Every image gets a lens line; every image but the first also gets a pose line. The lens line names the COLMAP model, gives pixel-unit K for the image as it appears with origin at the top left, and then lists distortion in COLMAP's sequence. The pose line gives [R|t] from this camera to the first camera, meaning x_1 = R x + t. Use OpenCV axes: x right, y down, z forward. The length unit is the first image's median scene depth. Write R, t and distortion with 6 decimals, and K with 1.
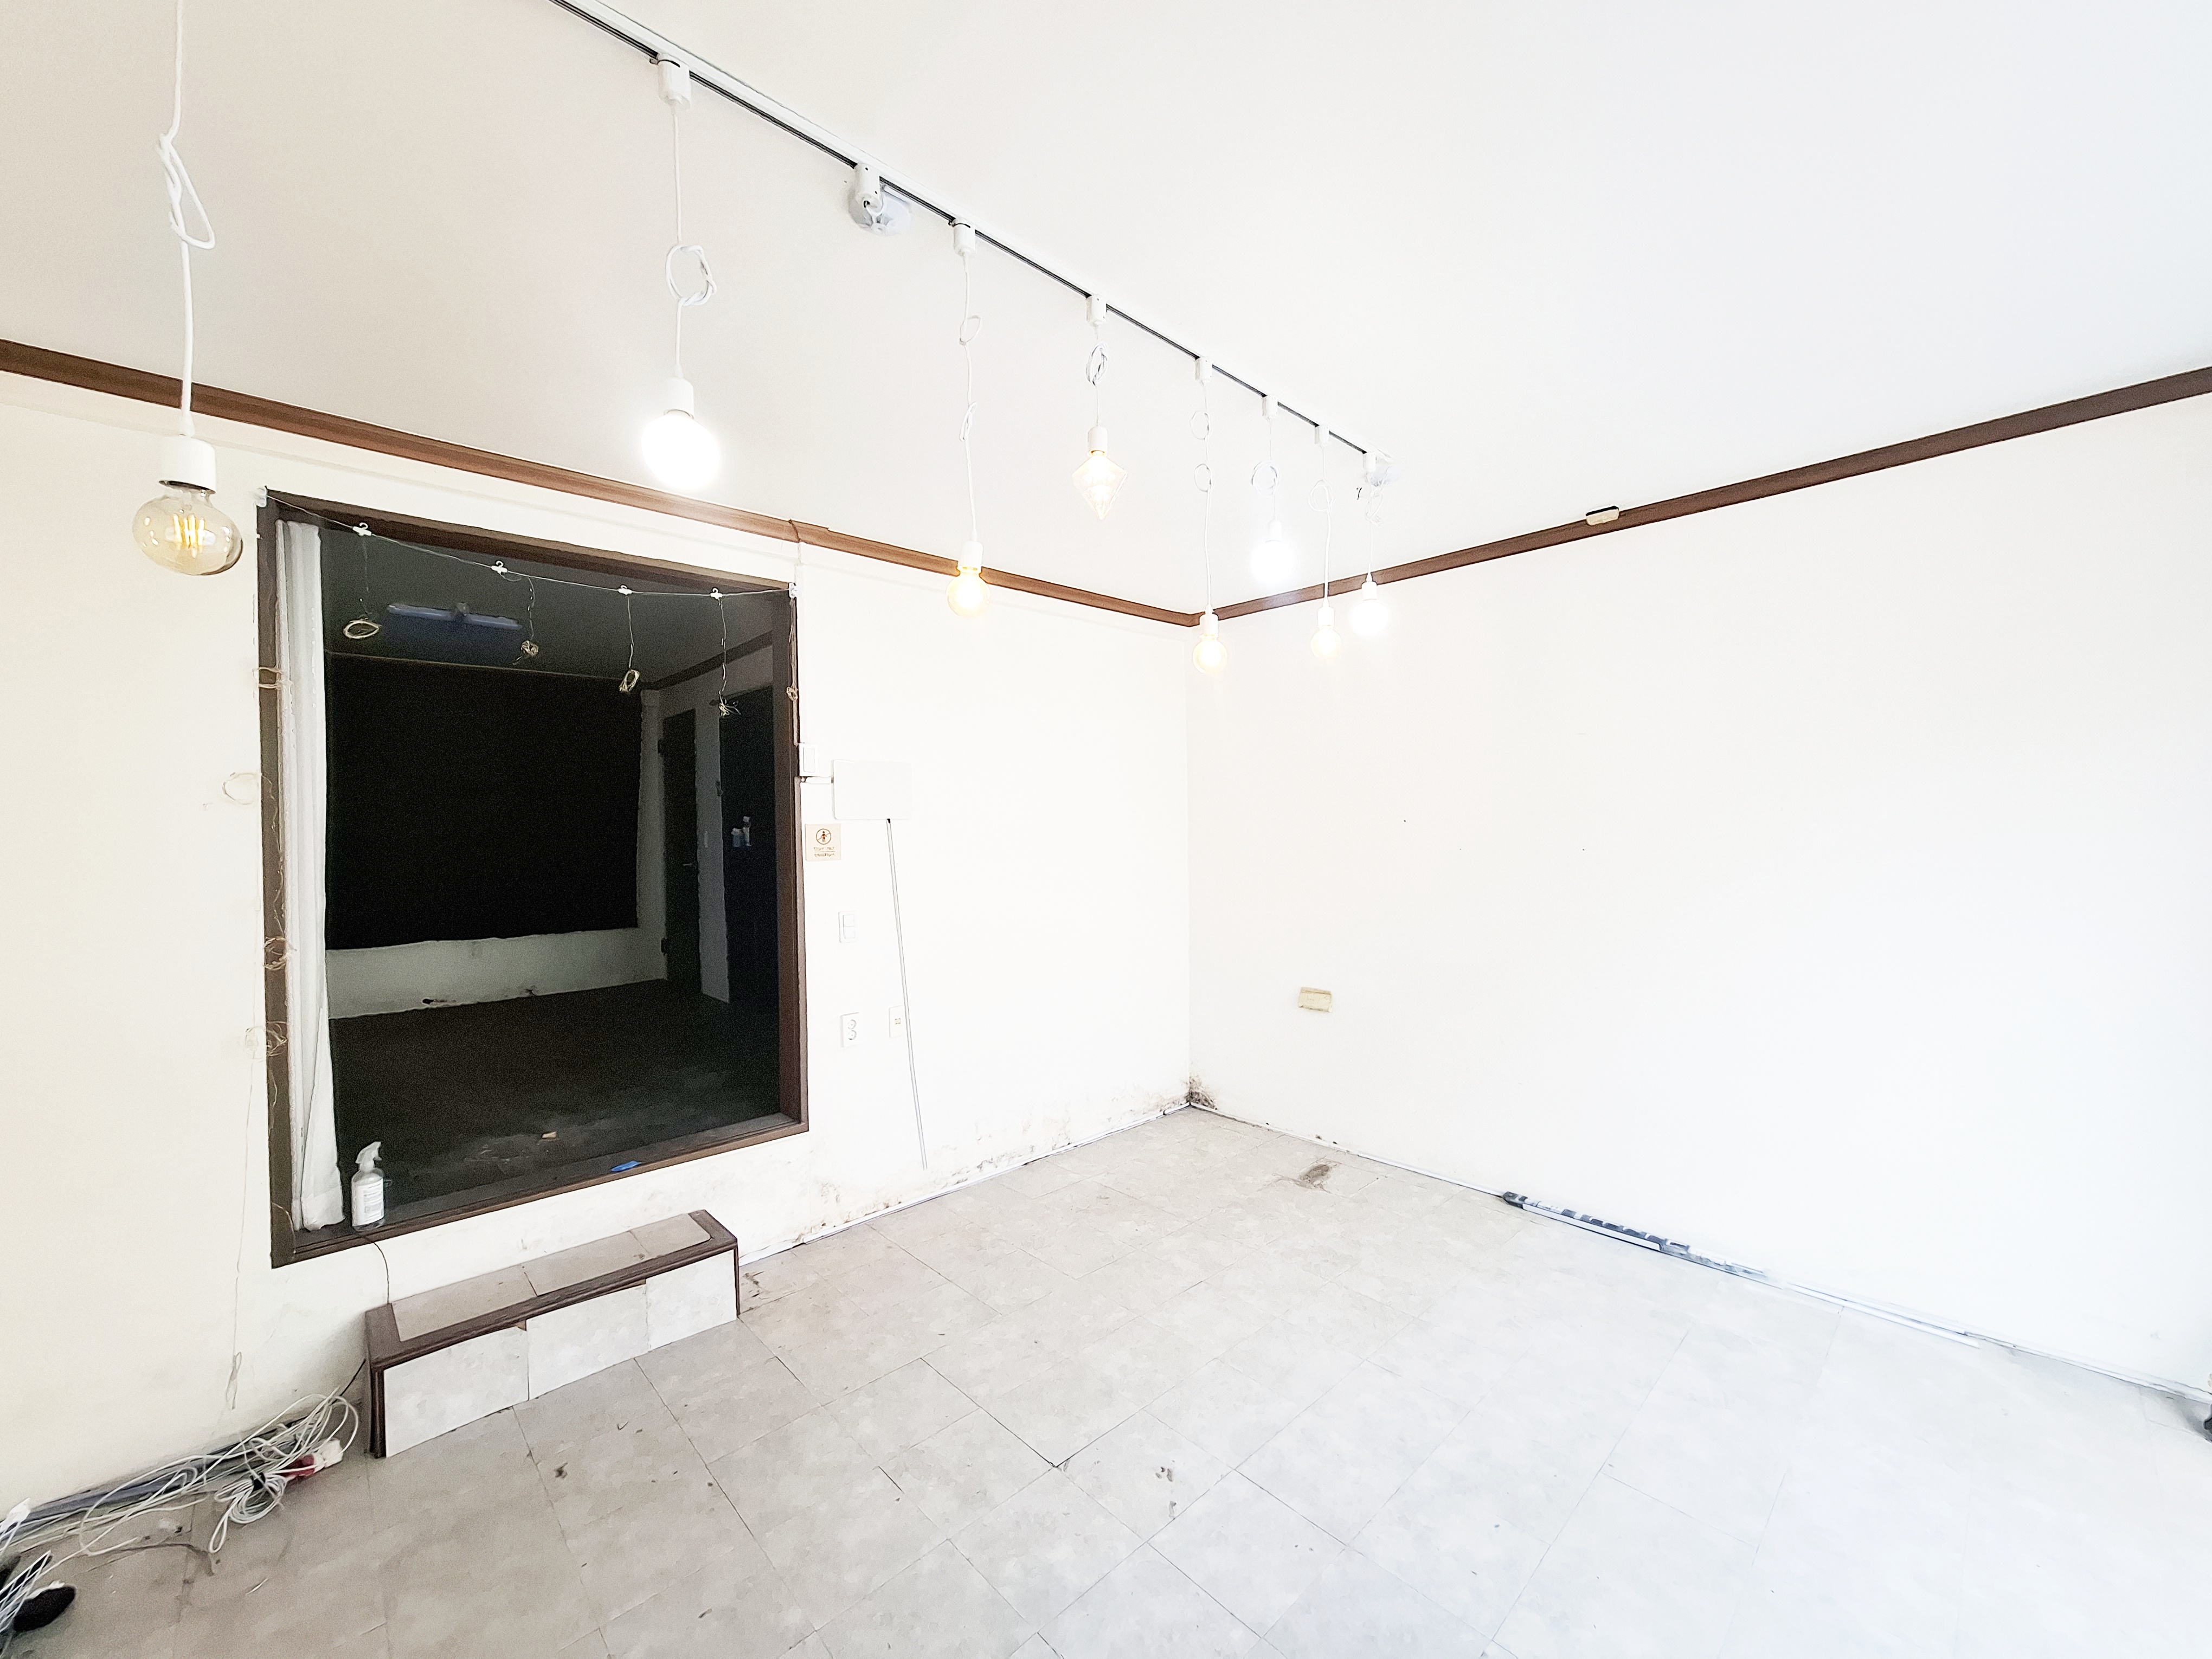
lens RADIAL K [[869.5, 0, 1100.2], [0, 869.5, 837.9], [0, 0, 1]] dist [0.010077, 0.000149]
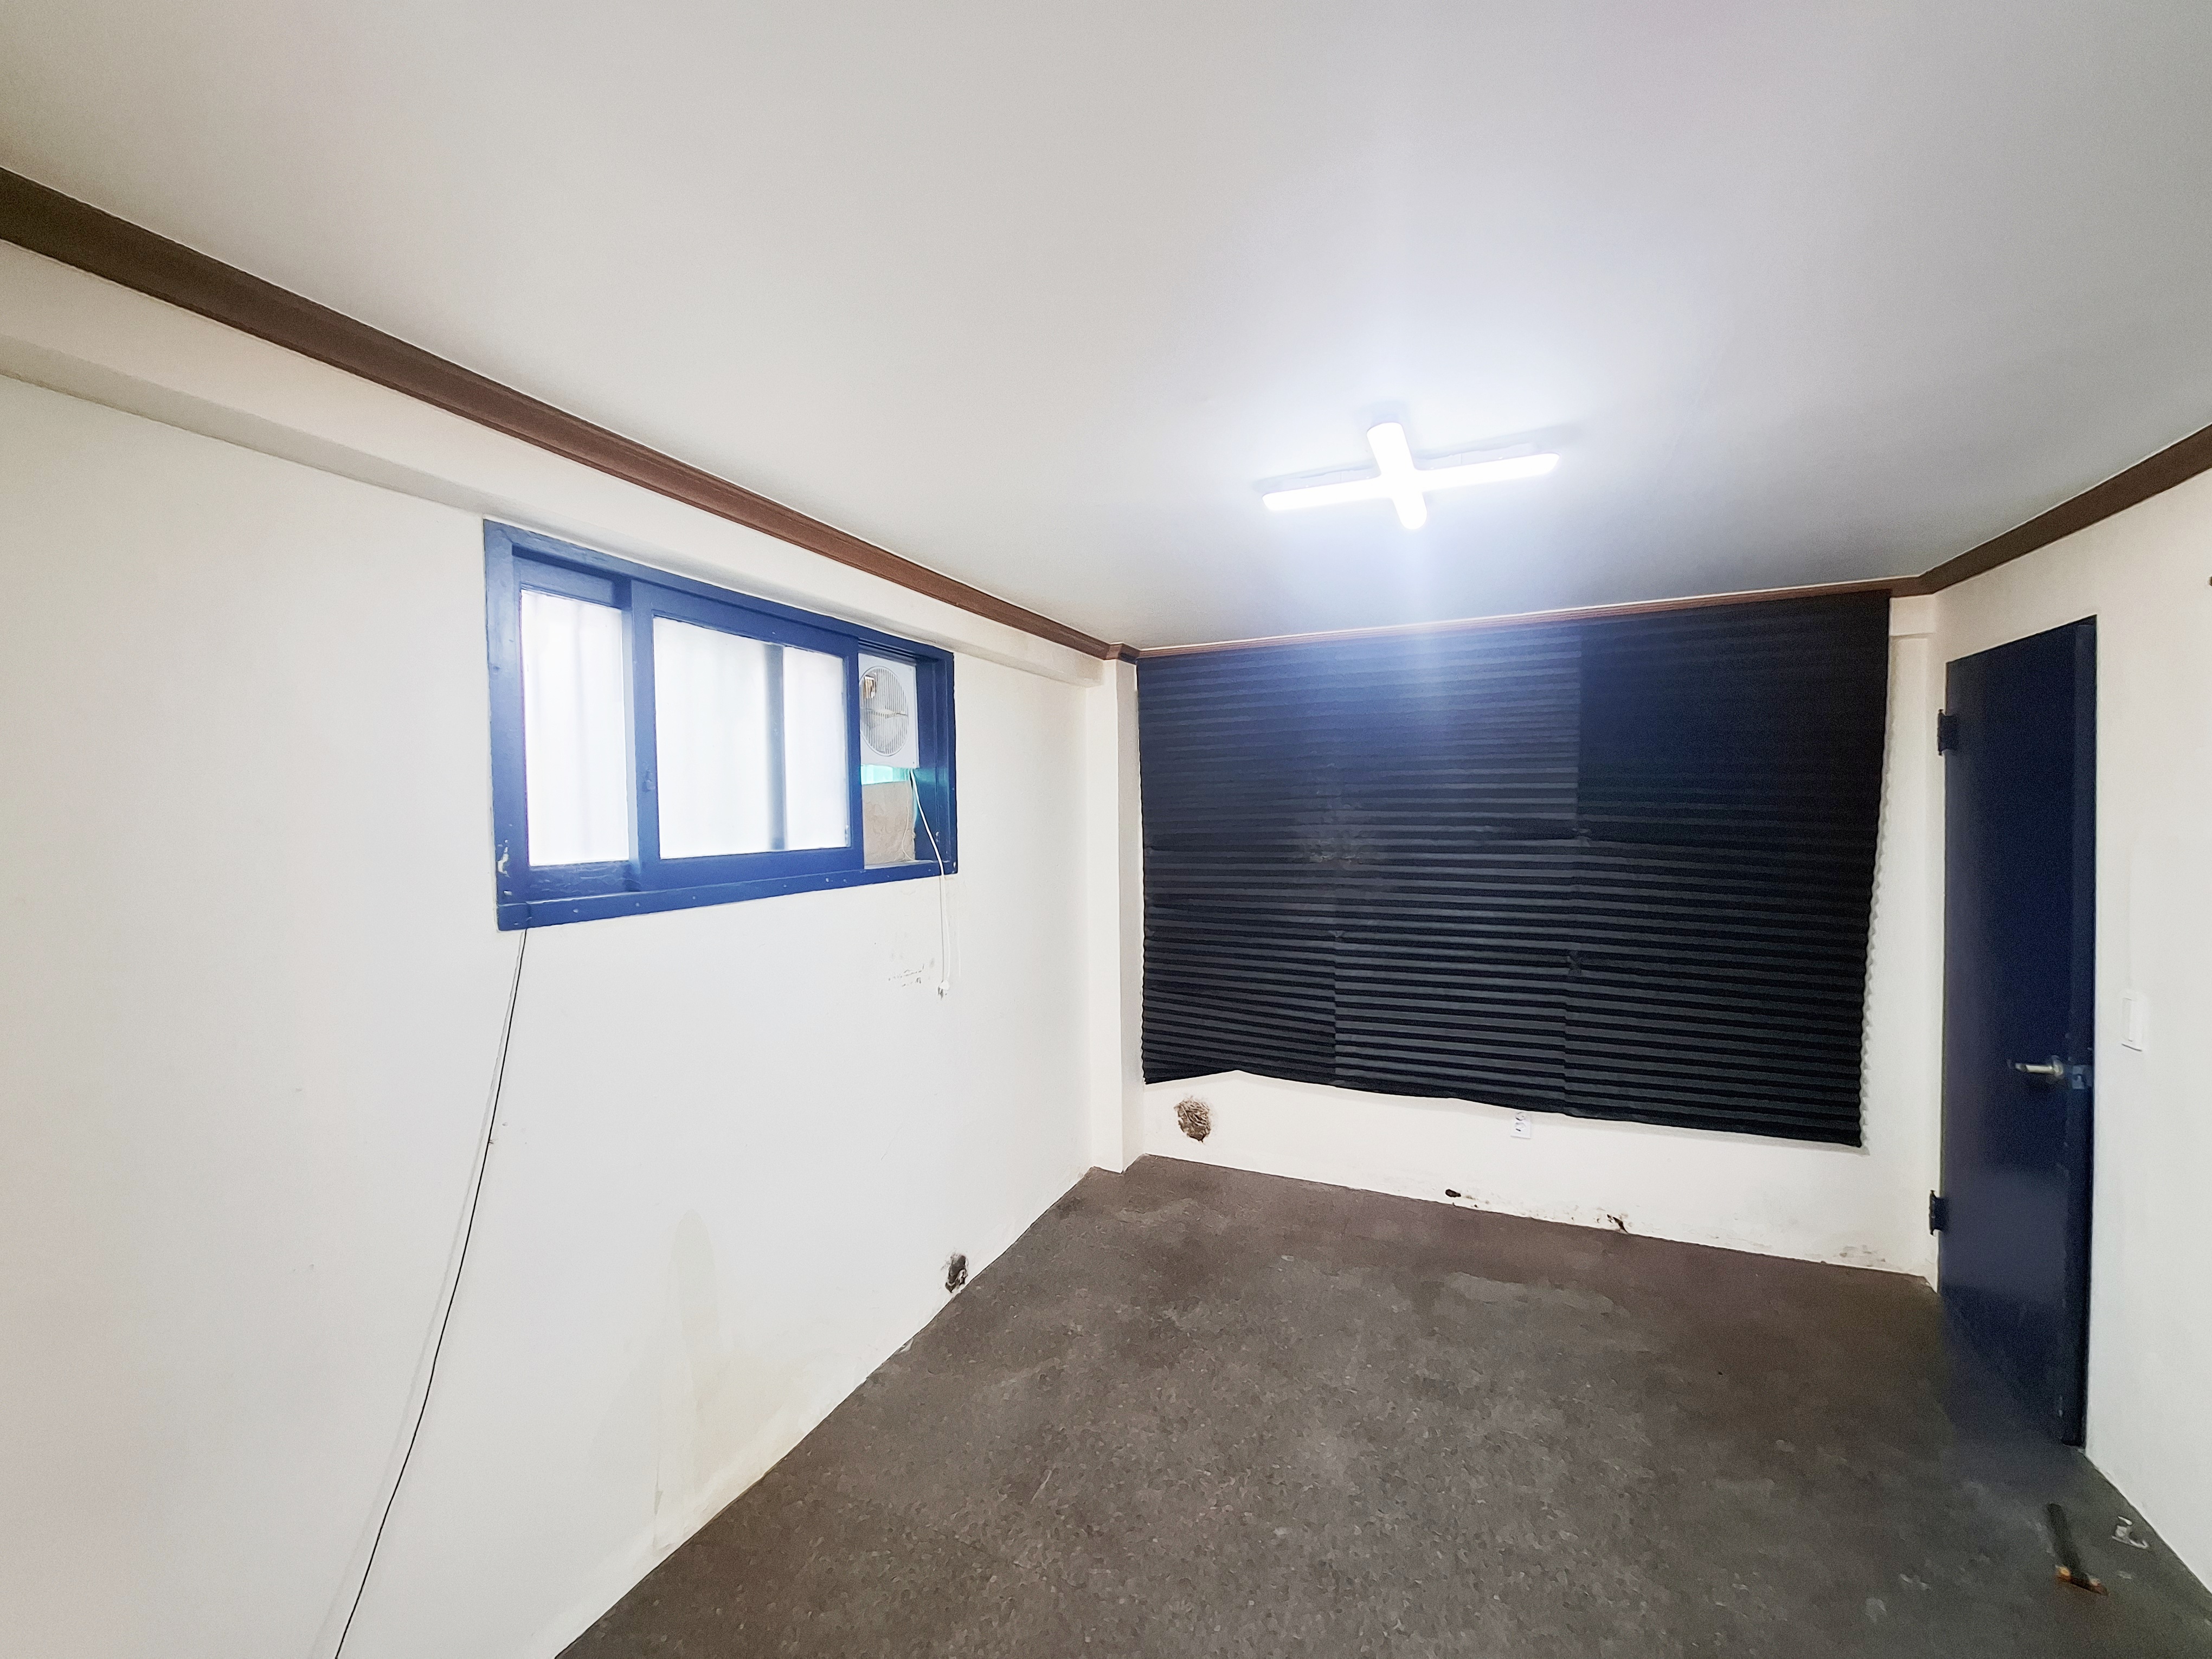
lens RADIAL K [[906.2, 0, 1071.6], [0, 906.2, 835.5], [0, 0, 1]] dist [-0.000488, 0.000226]
pose [[0.344985, 0.037339, -0.937865, -0.498366], [0.000245, 0.999205, 0.039871, -0.147948], [0.938608, -0.013985, 0.344701, 0.954839]]
